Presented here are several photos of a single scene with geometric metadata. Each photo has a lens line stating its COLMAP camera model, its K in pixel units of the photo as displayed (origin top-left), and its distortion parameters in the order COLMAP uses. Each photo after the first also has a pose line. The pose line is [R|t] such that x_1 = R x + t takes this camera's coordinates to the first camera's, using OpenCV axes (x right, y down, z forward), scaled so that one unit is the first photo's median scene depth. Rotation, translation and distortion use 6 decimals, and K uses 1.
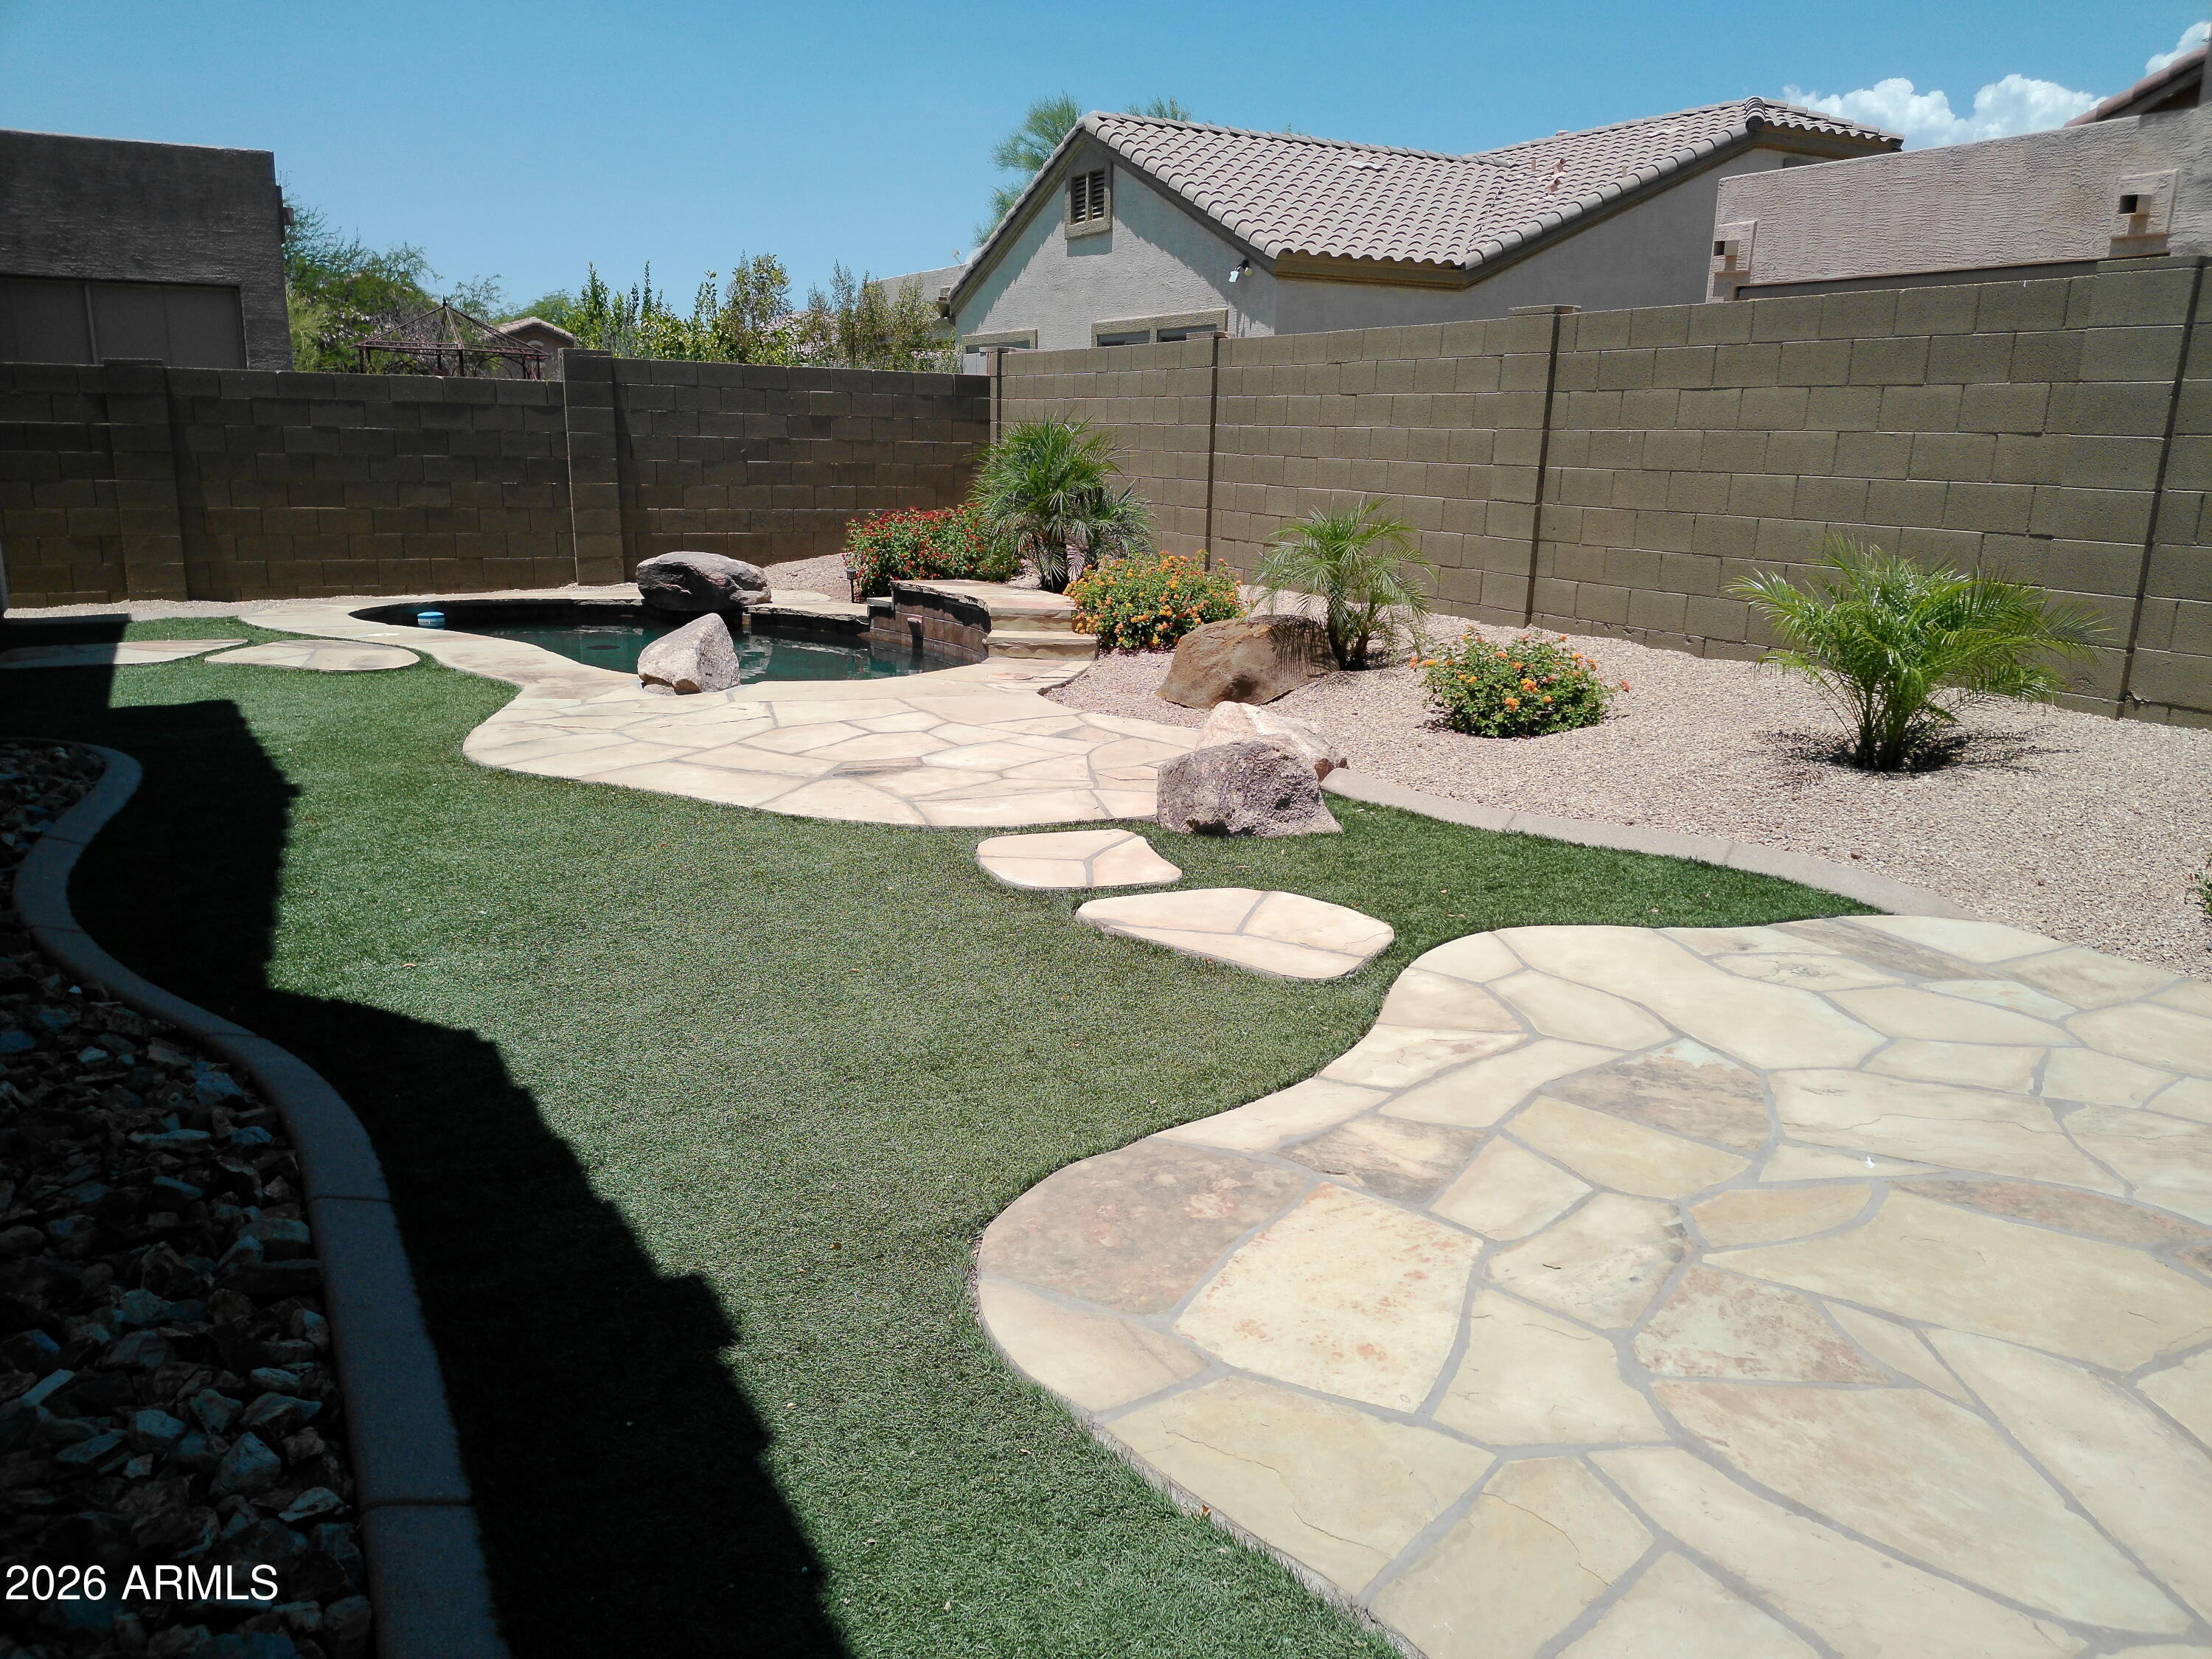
lens RADIAL K [[1616.9, 0, 1109.9], [0, 1616.9, 861.7], [0, 0, 1]] dist [0.083687, -0.089338]
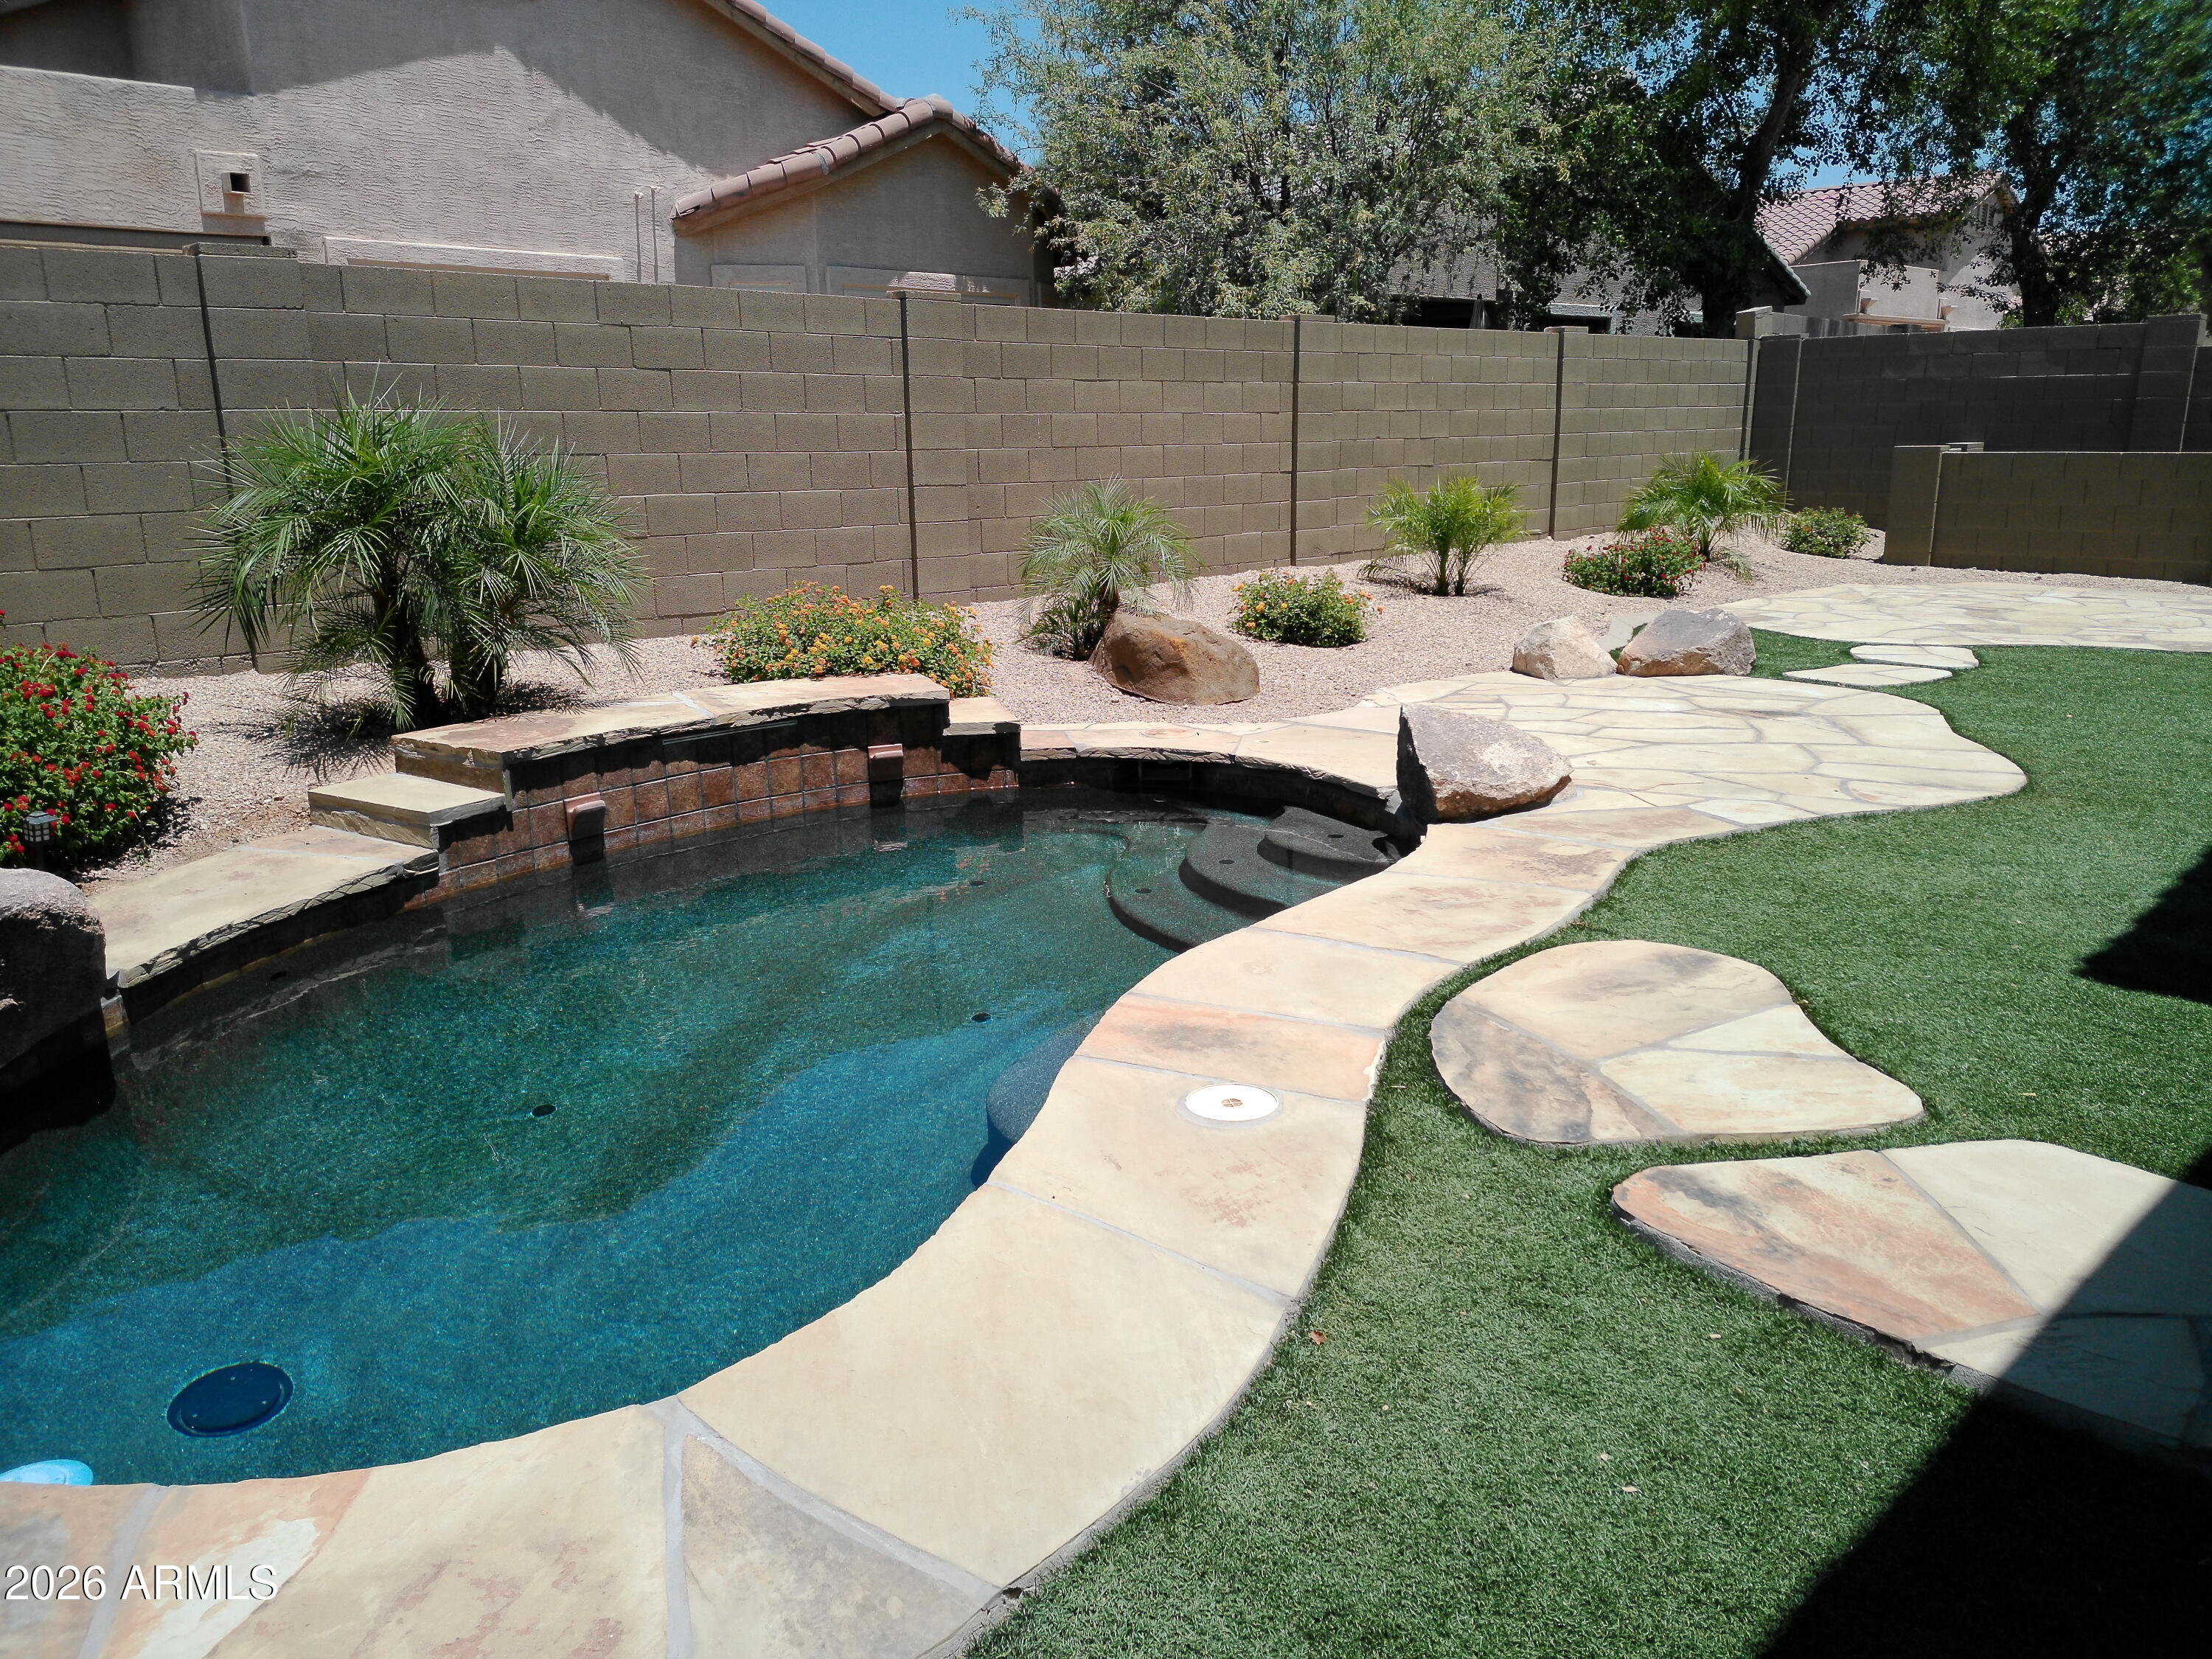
lens RADIAL K [[1616.9, 0, 1109.9], [0, 1616.9, 861.7], [0, 0, 1]] dist [0.083687, -0.089338]
pose [[-0.261839, -0.266554, 0.927572, -0.576095], [0.254055, 0.908169, 0.332694, -0.235951], [-0.931073, 0.322767, -0.170074, 0.854133]]
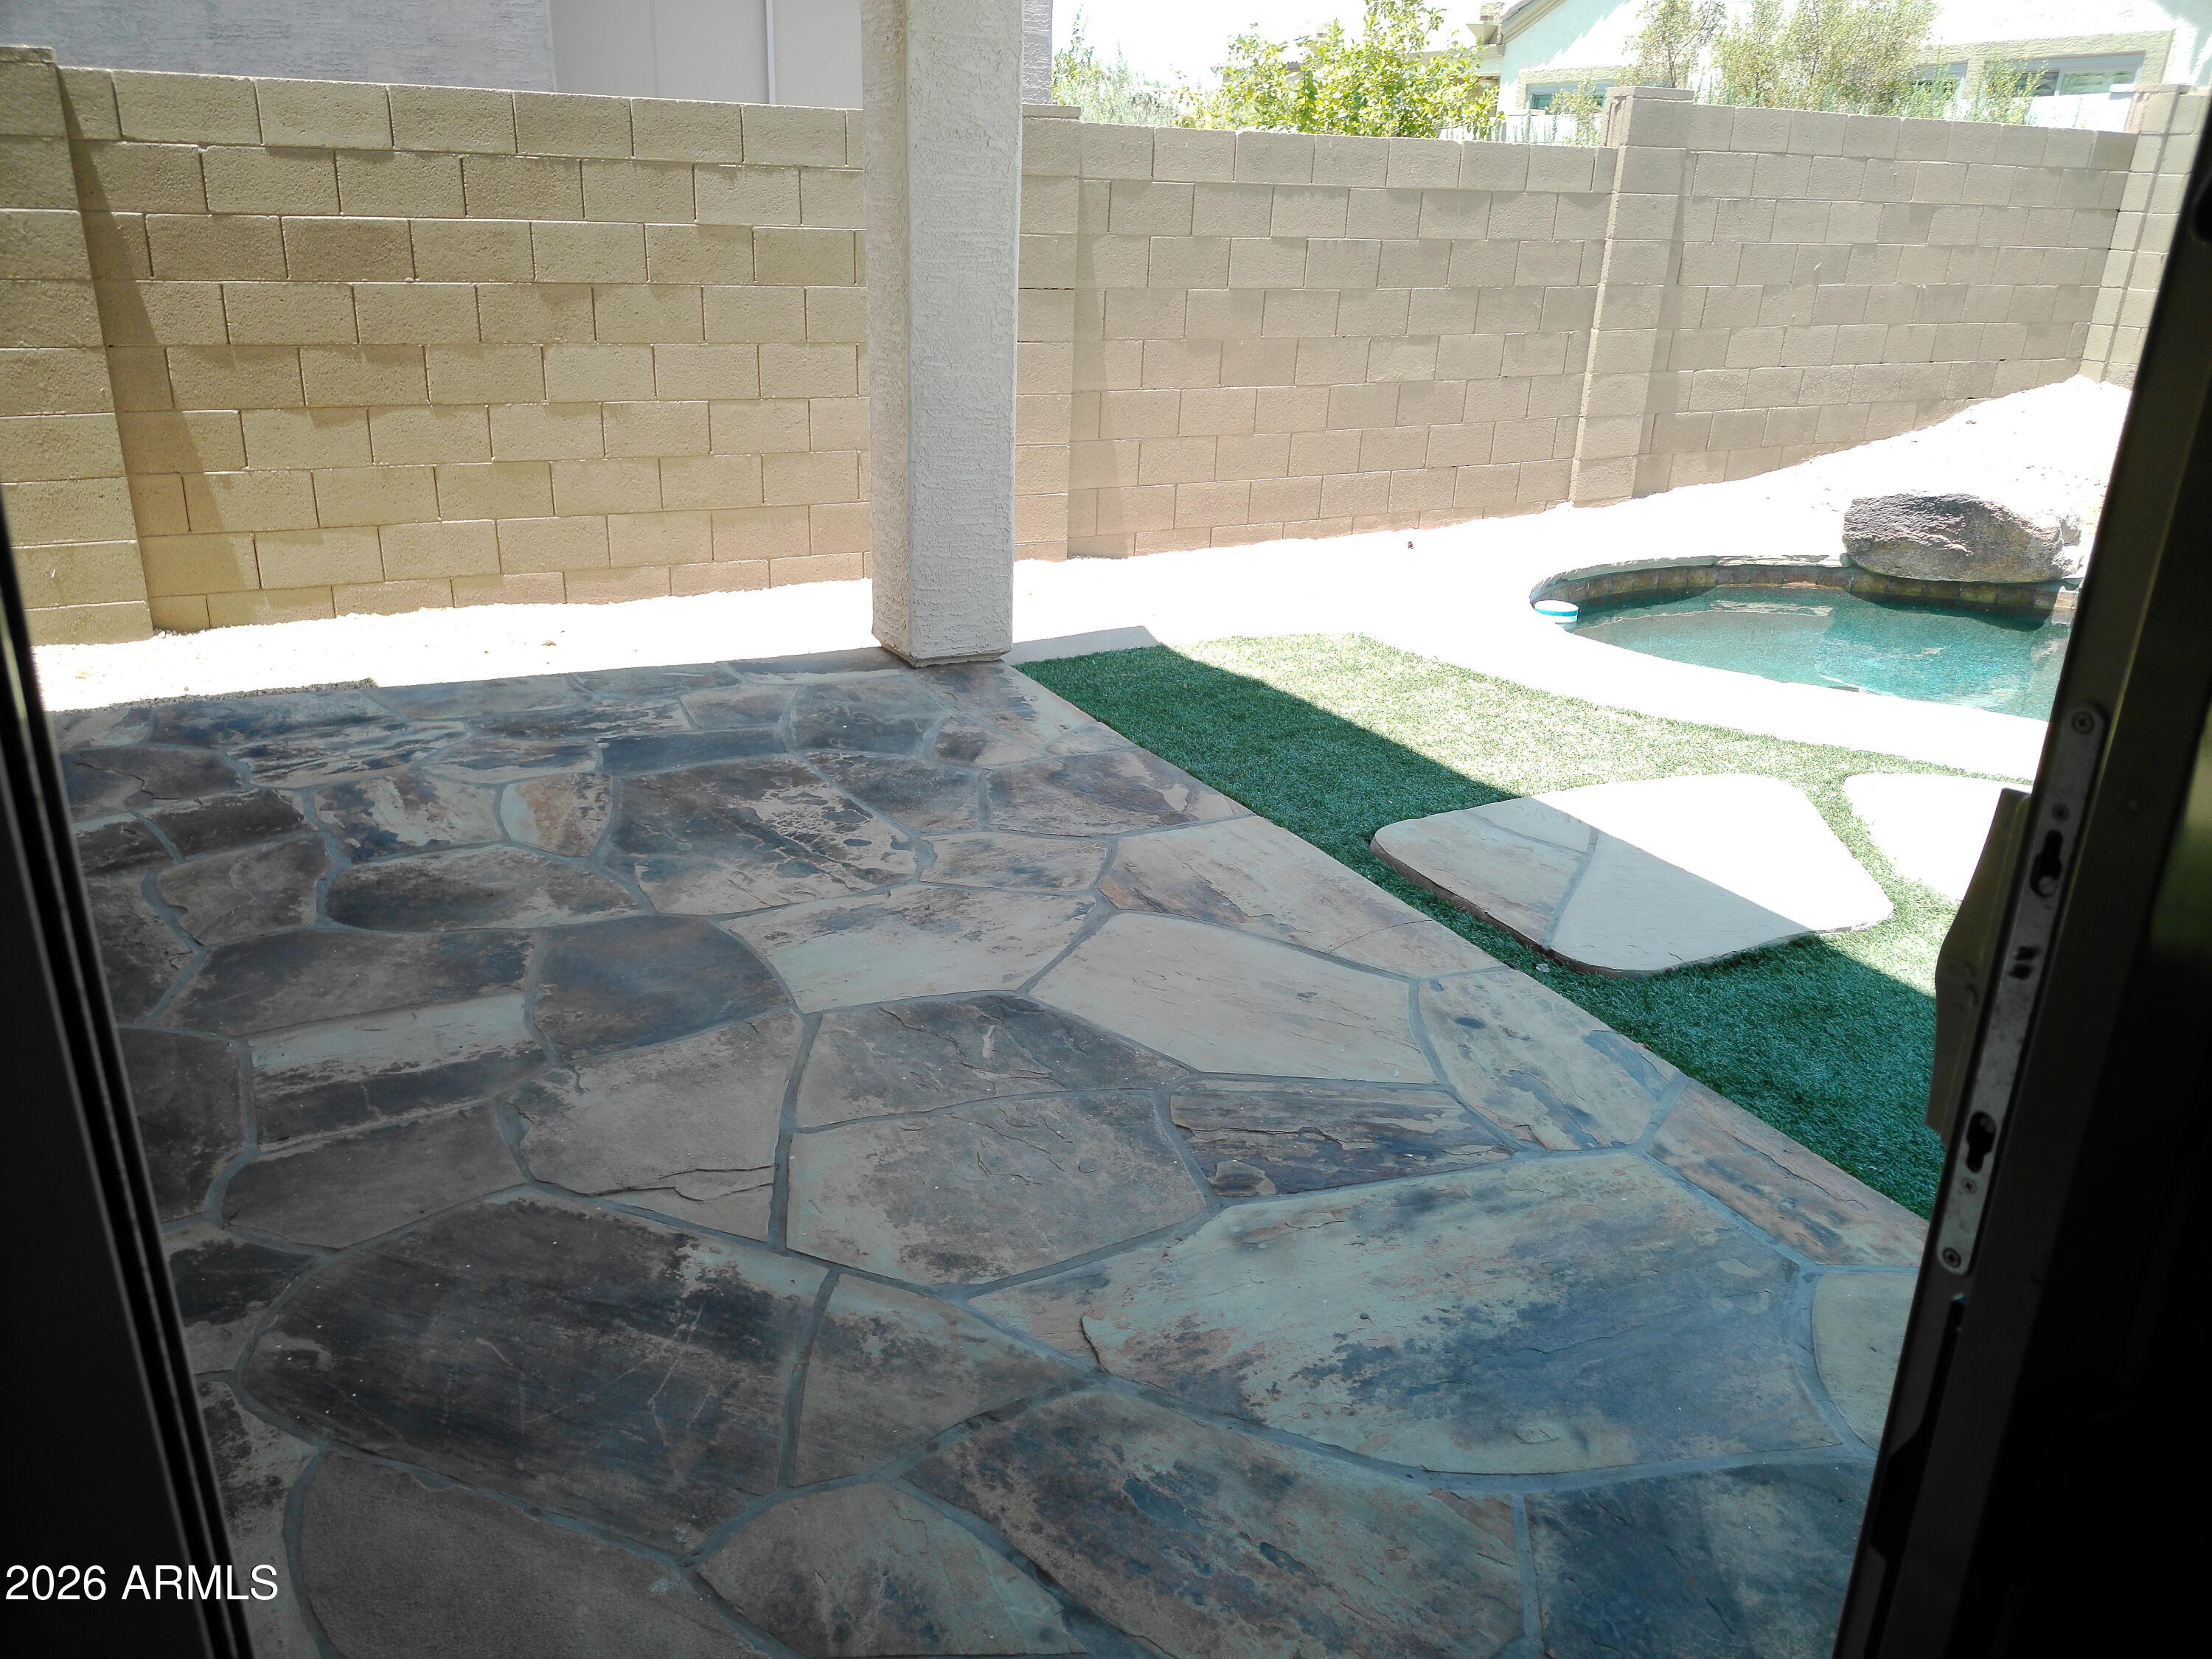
lens RADIAL K [[1616.9, 0, 1109.9], [0, 1616.9, 861.7], [0, 0, 1]] dist [0.083687, -0.089338]
pose [[0.999421, 0.020704, -0.026985, -0.518165], [-0.017054, 0.991485, 0.129103, -0.123966], [0.029428, -0.128568, 0.991264, 0.418060]]
